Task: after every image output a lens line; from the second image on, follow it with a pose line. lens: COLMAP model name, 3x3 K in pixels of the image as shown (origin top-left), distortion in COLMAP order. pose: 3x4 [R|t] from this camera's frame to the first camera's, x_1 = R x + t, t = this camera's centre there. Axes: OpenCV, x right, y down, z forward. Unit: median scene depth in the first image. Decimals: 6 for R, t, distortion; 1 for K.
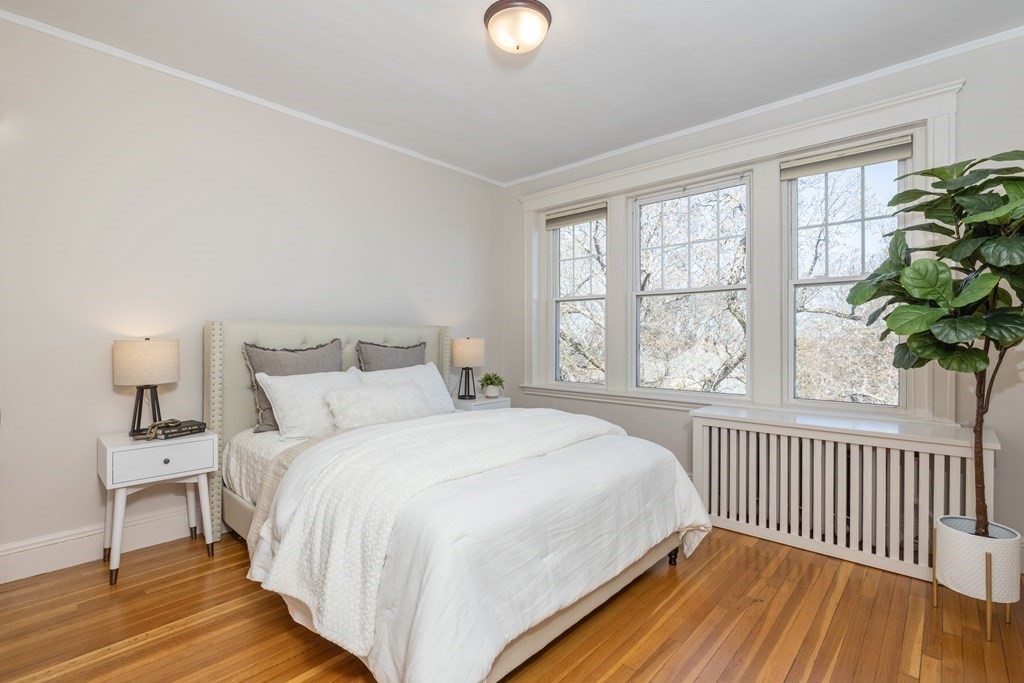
lens RADIAL K [[486.1, 0, 507.2], [0, 486.1, 338.1], [0, 0, 1]] dist [-0.012676, 0.000298]
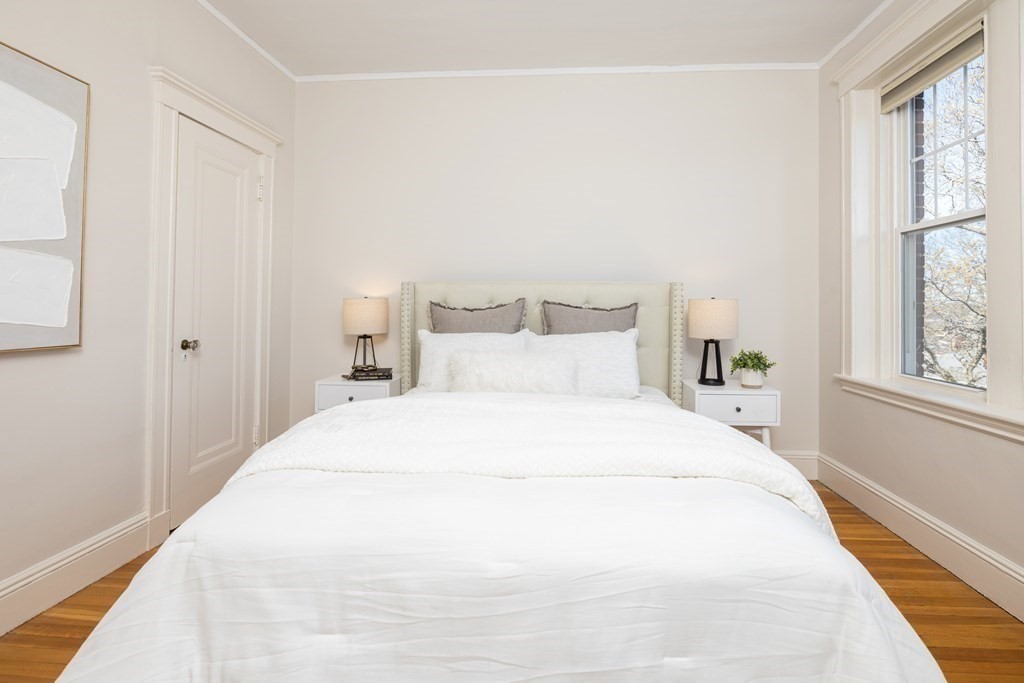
lens RADIAL K [[486.1, 0, 515.4], [0, 486.1, 298.3], [0, 0, 1]] dist [-0.012676, 0.000298]
pose [[0.601522, 0.003754, -0.798848, 0.378910], [-0.004831, 0.999988, 0.001061, 0.000729], [0.798842, 0.003221, 0.601532, 0.414514]]
